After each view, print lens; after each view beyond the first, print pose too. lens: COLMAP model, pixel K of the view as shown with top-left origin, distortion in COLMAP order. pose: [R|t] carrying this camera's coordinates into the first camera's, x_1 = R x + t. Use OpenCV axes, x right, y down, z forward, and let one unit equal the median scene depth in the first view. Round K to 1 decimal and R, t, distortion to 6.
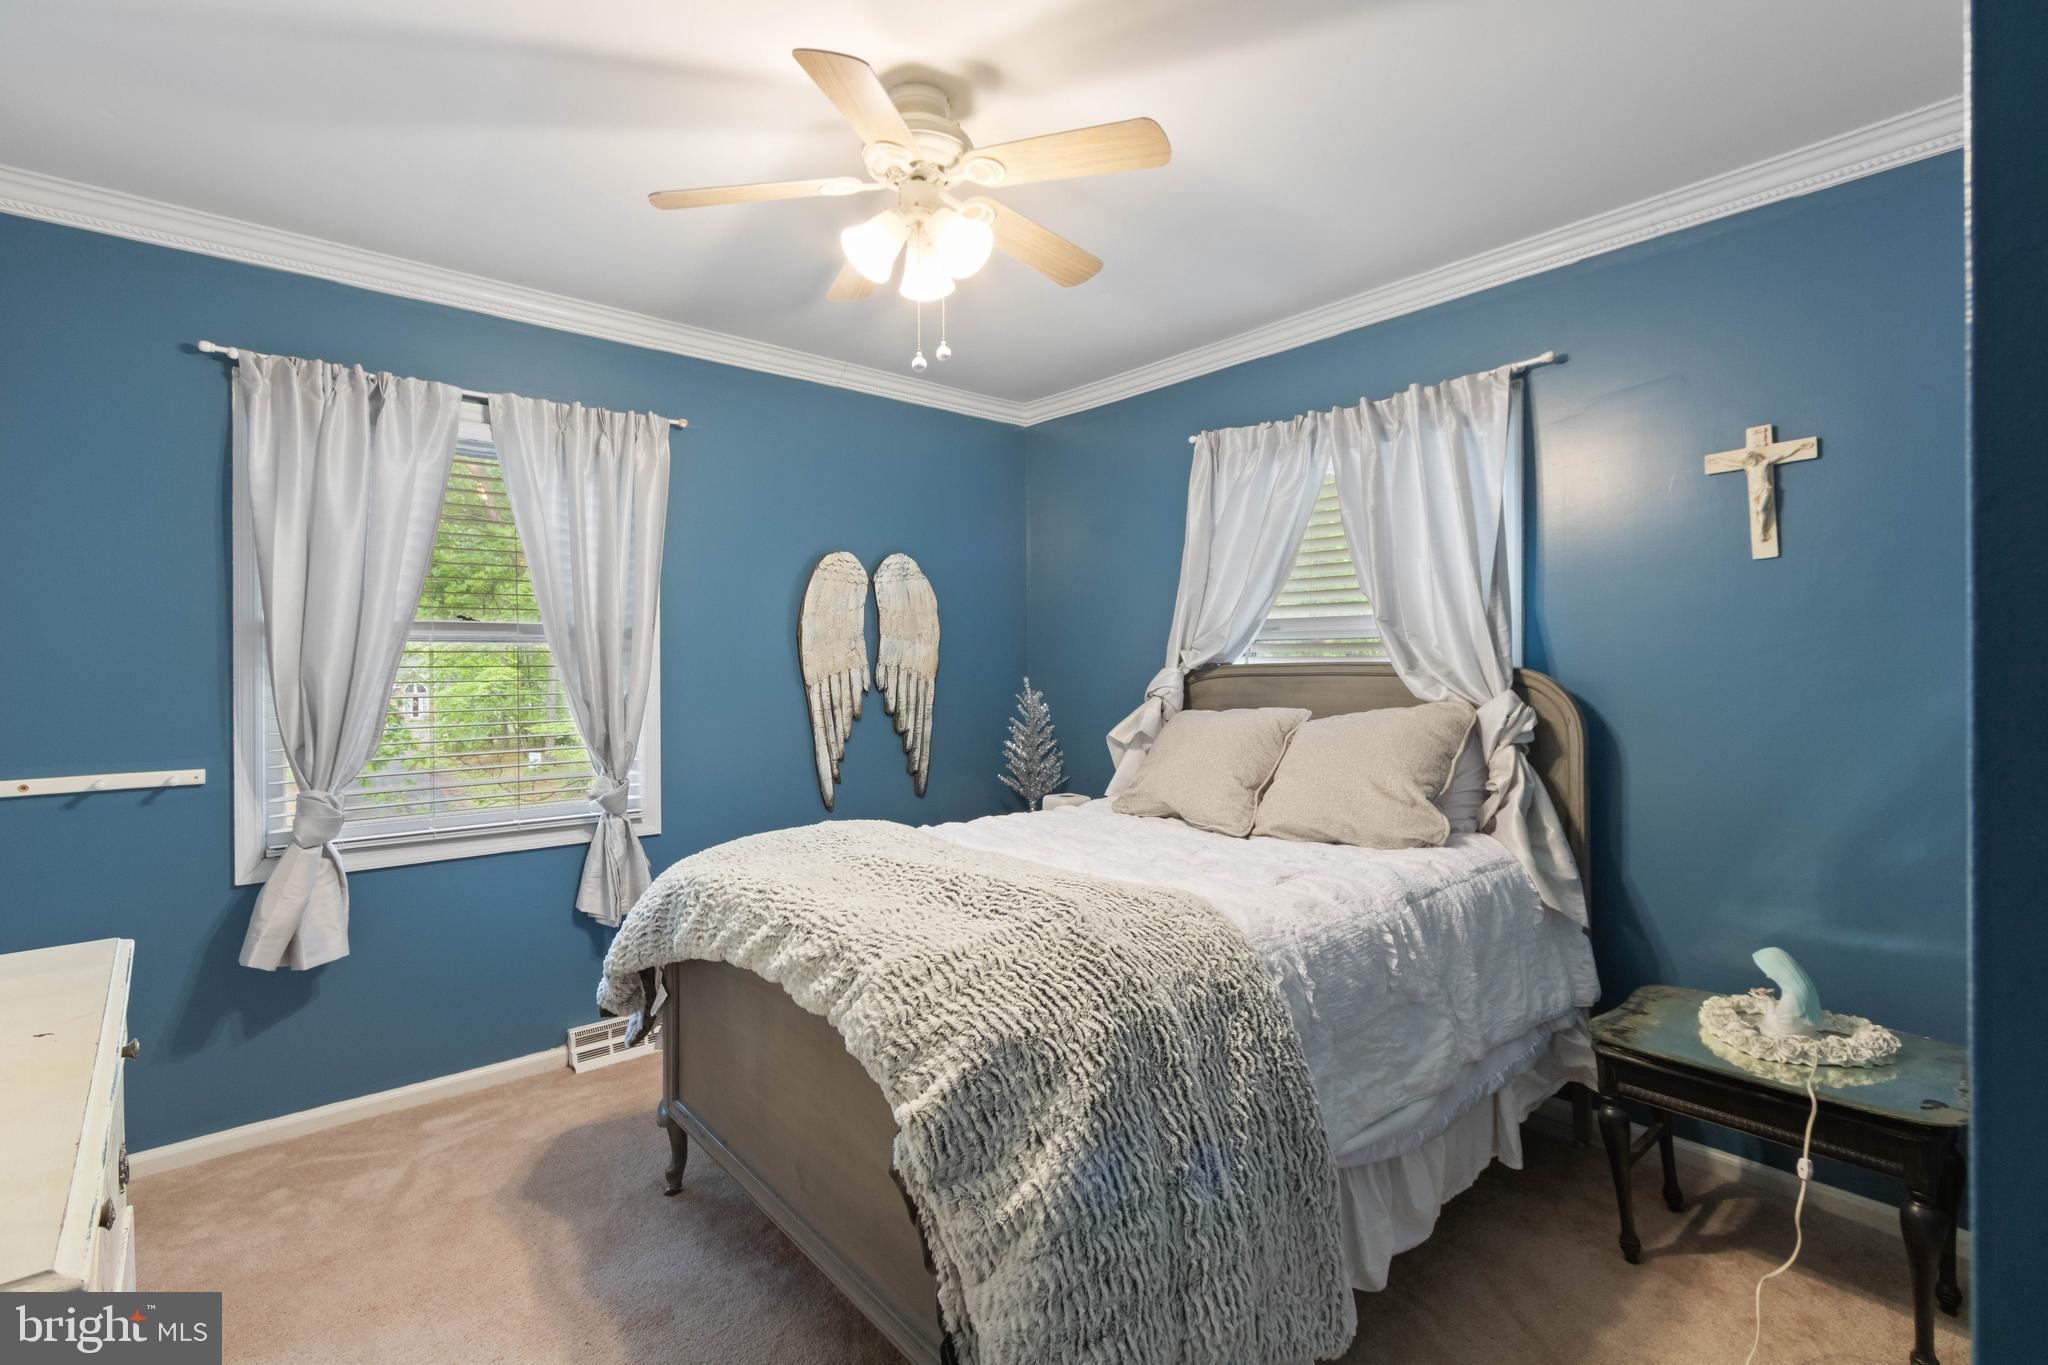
lens RADIAL K [[944.3, 0, 1025.5], [0, 944.3, 678.3], [0, 0, 1]] dist [0.020478, -0.000527]
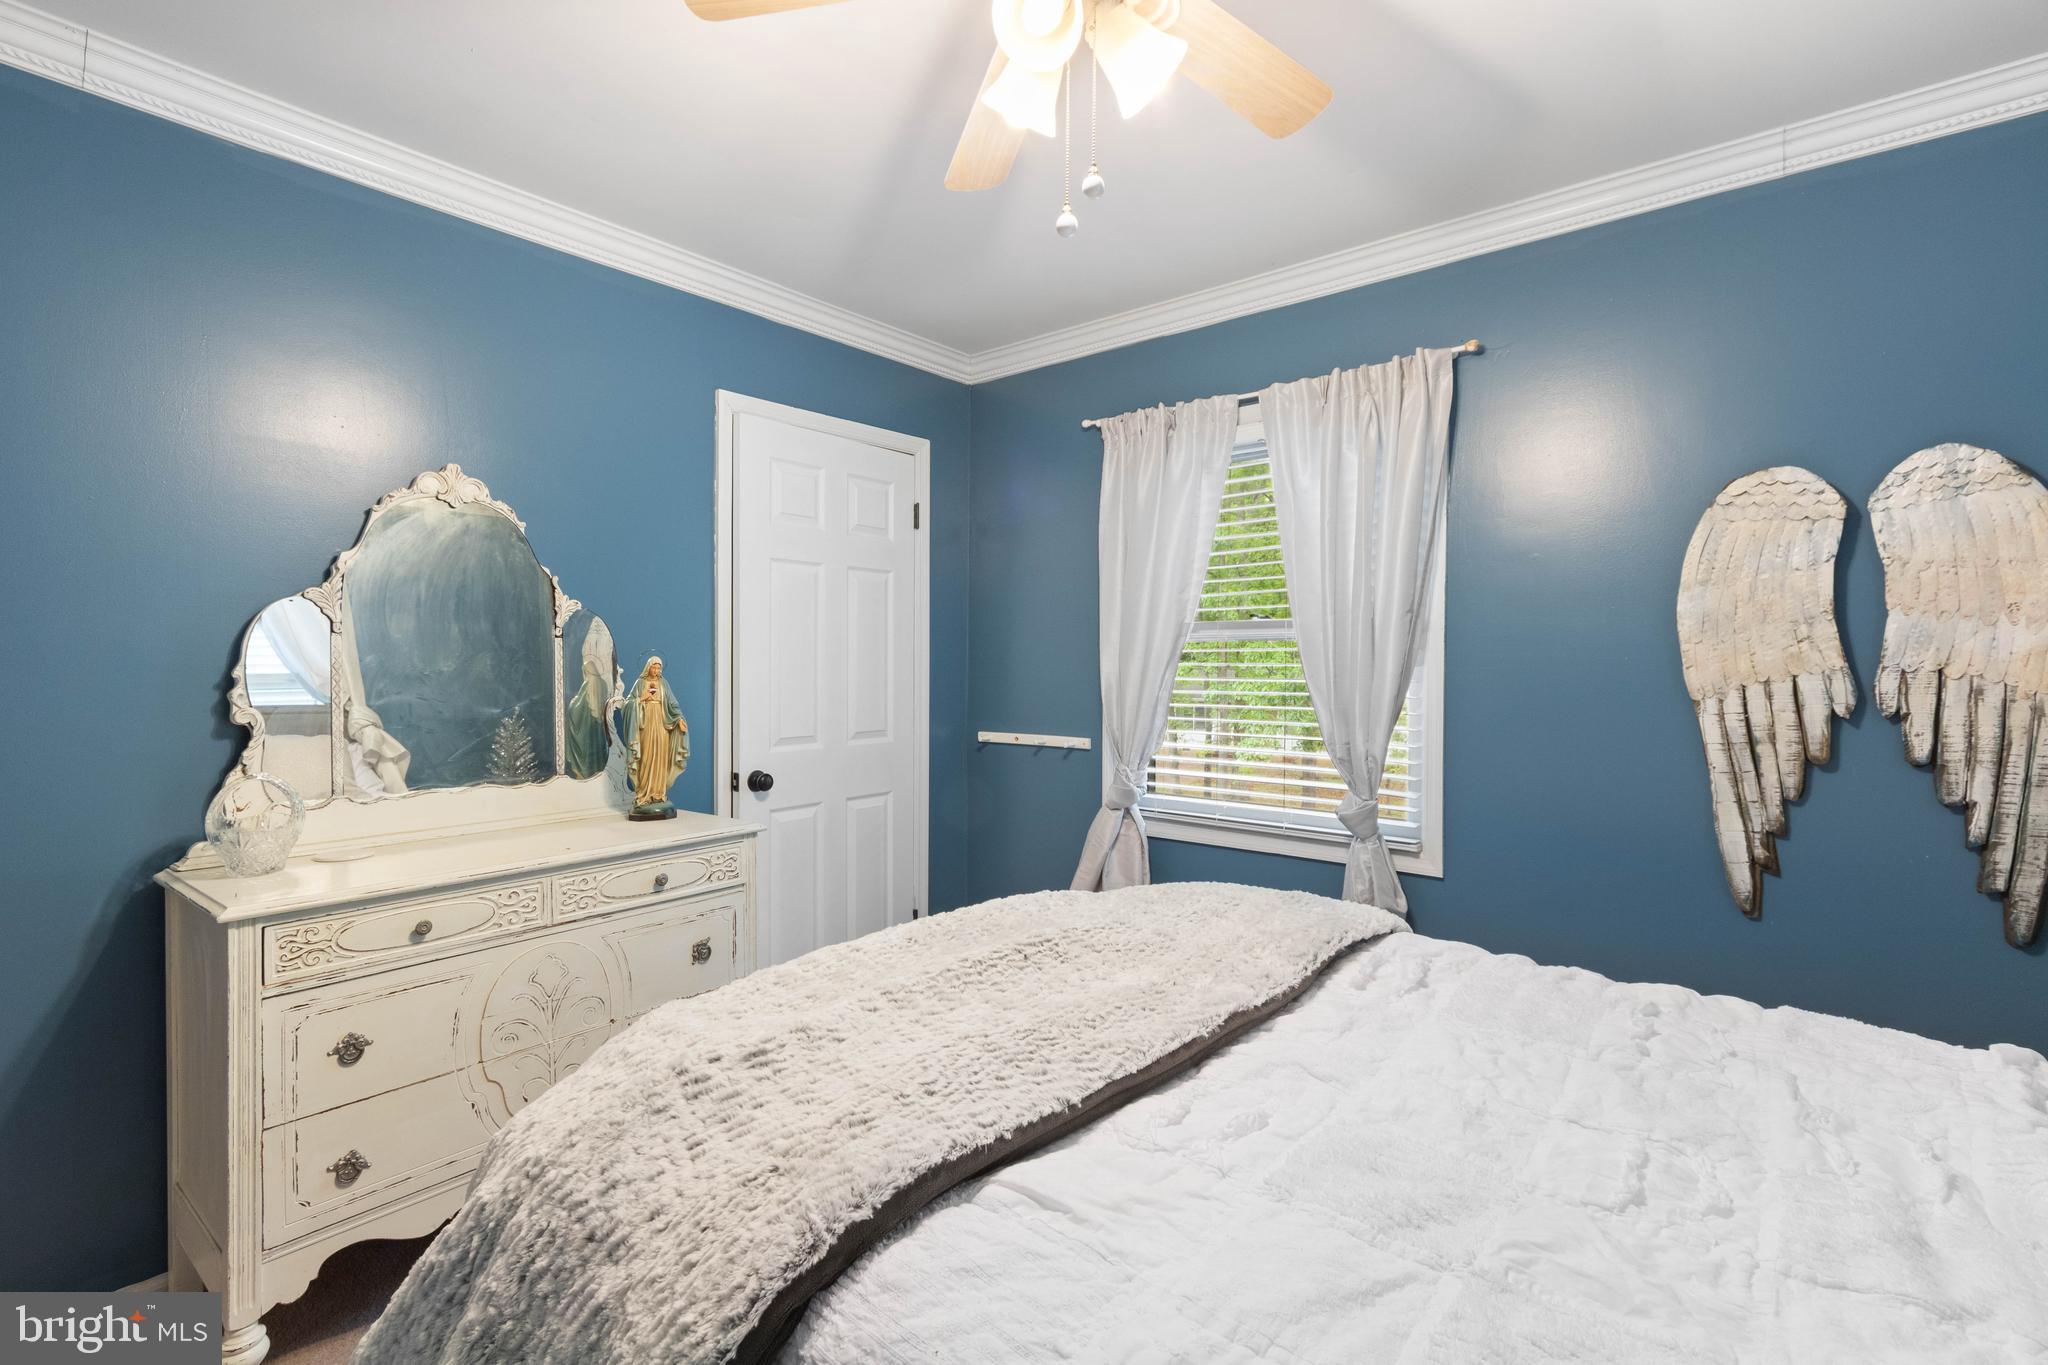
lens RADIAL K [[944.3, 0, 1025.5], [0, 944.3, 678.3], [0, 0, 1]] dist [0.020478, -0.000527]
pose [[0.175282, 0.024468, -0.984214, 0.291826], [-0.020306, 0.999568, 0.021233, -0.010794], [0.984309, 0.016264, 0.175704, 0.455232]]
